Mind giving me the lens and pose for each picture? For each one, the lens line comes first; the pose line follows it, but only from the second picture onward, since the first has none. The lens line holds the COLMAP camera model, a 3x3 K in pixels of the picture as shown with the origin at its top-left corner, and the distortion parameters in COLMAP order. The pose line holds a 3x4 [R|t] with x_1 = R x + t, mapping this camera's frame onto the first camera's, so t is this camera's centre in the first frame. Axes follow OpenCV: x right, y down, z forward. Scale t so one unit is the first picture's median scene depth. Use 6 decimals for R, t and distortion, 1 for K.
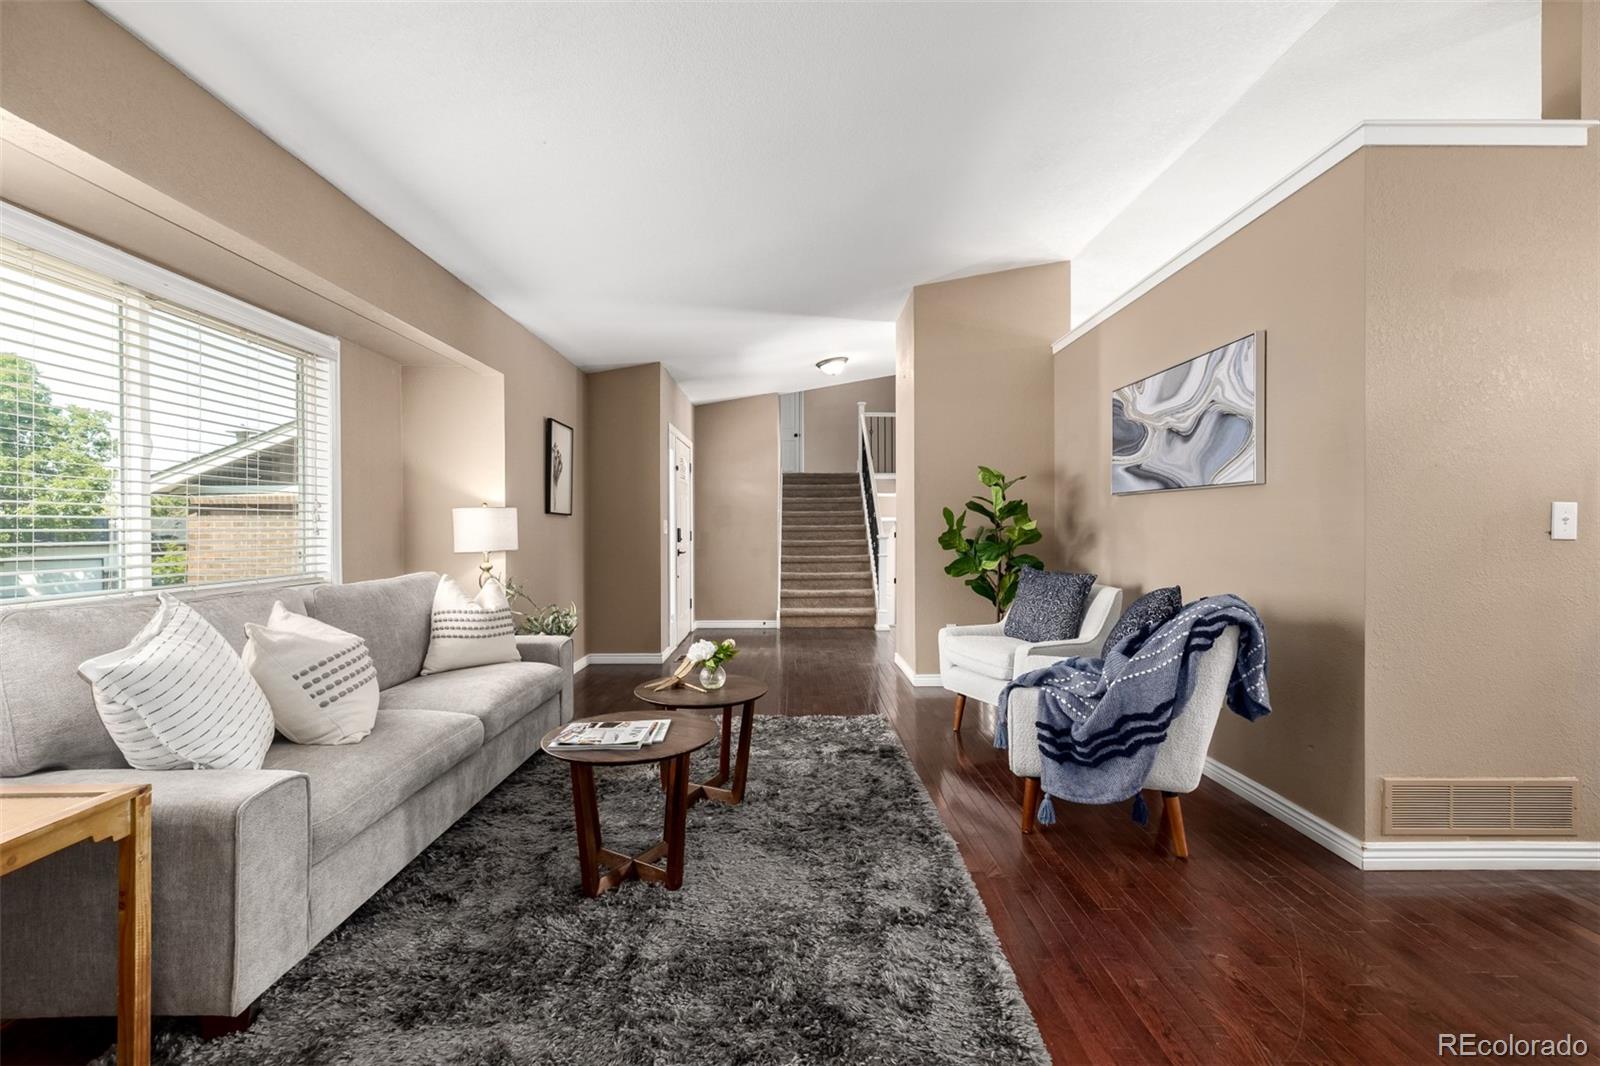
lens RADIAL K [[678.6, 0, 791.1], [0, 678.6, 533.3], [0, 0, 1]] dist [0.000936, 0.000271]
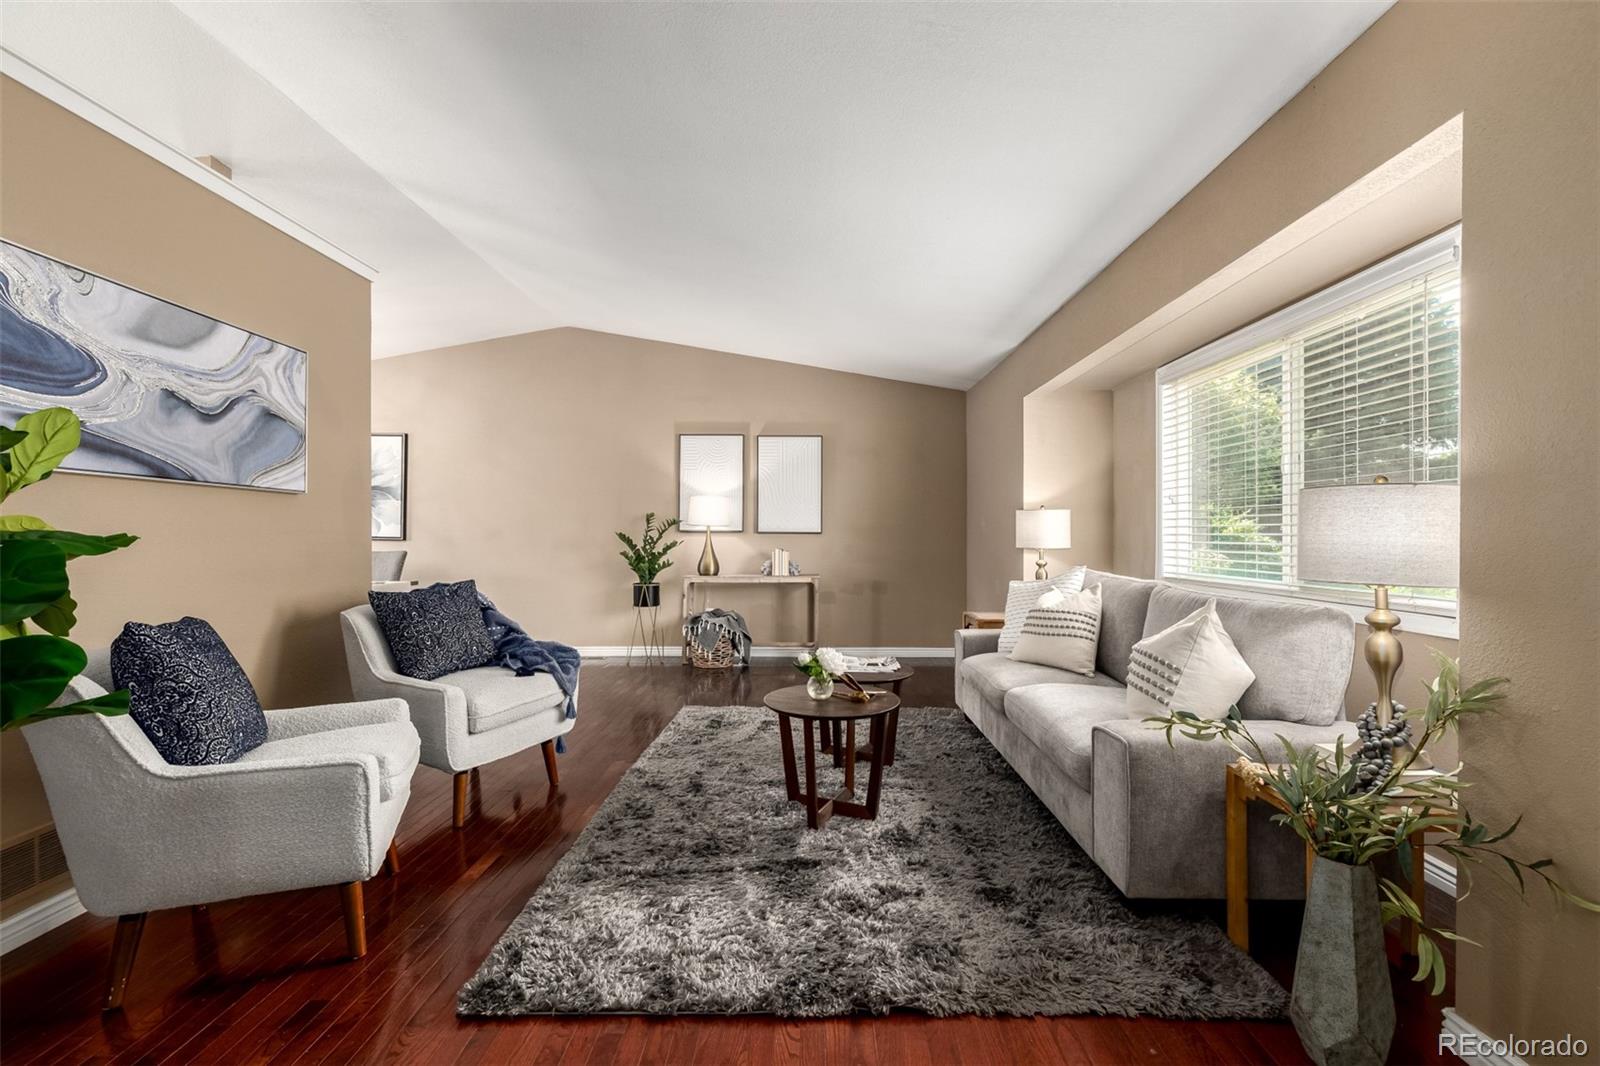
lens RADIAL K [[678.6, 0, 803.9], [0, 678.6, 533.4], [0, 0, 1]] dist [0.000936, 0.000271]
pose [[-0.999905, 0.002683, 0.013550, -0.105590], [0.002769, 0.999976, 0.006341, -0.015323], [-0.013532, 0.006378, -0.999888, 1.968569]]
